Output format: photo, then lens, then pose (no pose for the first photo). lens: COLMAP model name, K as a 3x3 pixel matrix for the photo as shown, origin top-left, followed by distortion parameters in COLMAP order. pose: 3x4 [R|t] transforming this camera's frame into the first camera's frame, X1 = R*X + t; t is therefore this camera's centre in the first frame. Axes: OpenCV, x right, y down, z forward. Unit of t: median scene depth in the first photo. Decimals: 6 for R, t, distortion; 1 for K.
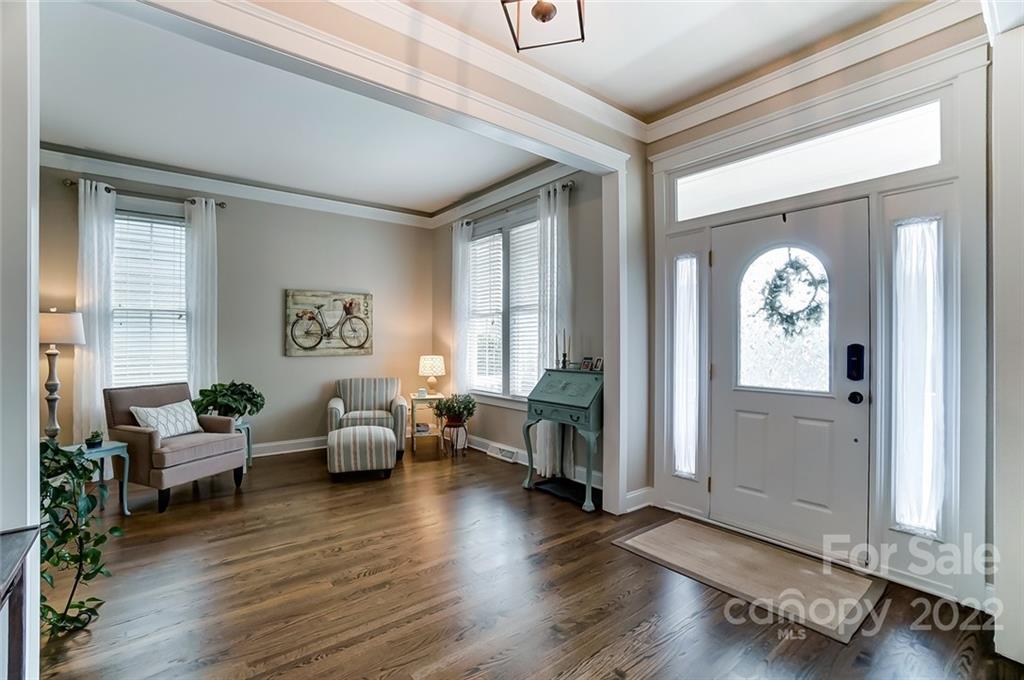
lens RADIAL K [[454.6, 0, 507.1], [0, 454.6, 343.7], [0, 0, 1]] dist [-0.066598, 0.024934]
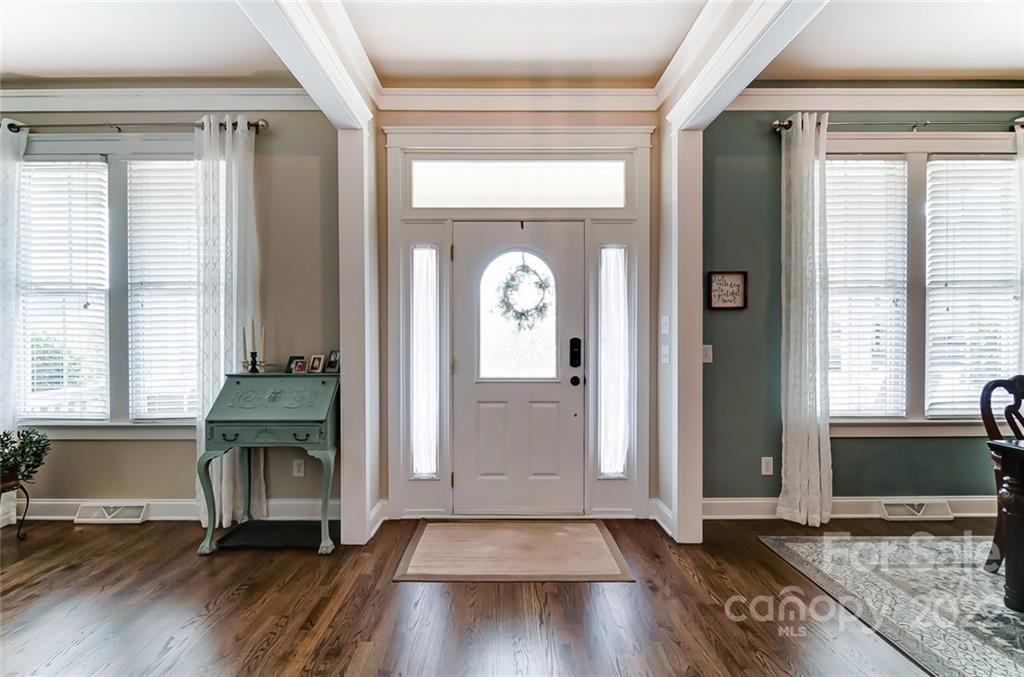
lens RADIAL K [[446.3, 0, 508.4], [0, 446.3, 339.4], [0, 0, 1]] dist [-0.000355, -0.004282]
pose [[0.613291, -0.007861, 0.789818, -0.181878], [0.004161, 0.999969, 0.006721, -0.002107], [-0.789846, -0.000836, 0.613305, 0.212358]]
